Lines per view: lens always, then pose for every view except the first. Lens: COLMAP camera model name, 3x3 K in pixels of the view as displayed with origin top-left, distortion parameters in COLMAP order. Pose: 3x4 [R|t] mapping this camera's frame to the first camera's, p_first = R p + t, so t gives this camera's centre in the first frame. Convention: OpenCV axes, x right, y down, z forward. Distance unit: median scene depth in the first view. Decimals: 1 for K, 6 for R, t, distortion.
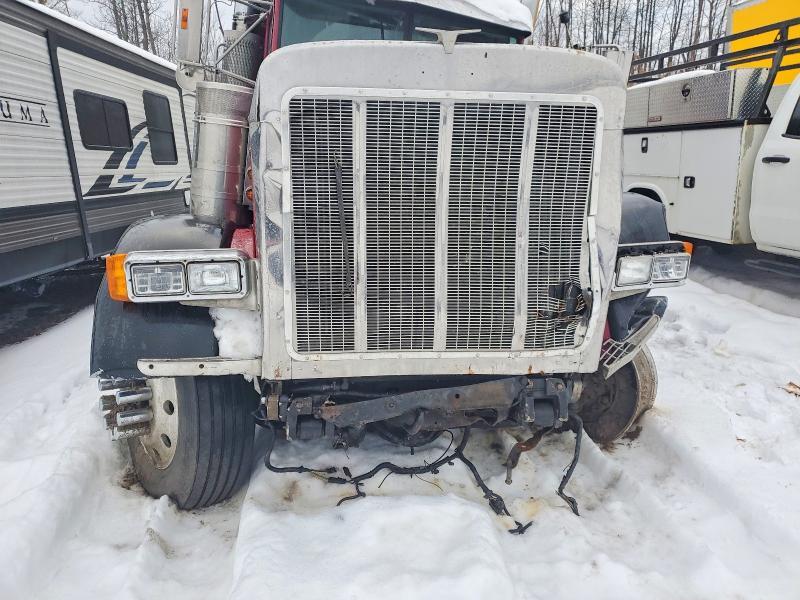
lens RADIAL K [[645.1, 0, 400.0], [0, 645.1, 300.0], [0, 0, 1]] dist [0.005635, 0.002936]
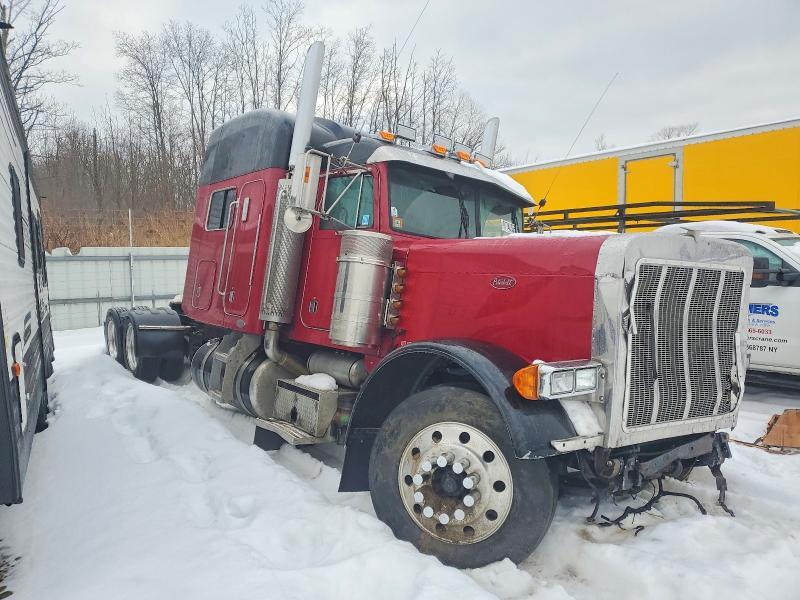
lens RADIAL K [[628.7, 0, 400.0], [0, 628.7, 300.0], [0, 0, 1]] dist [-0.008861, -0.006619]
pose [[0.896880, 0.004956, 0.442247, -1.216152], [0.074897, 0.983793, -0.162918, -0.010512], [-0.435887, 0.179240, 0.881972, -0.095506]]
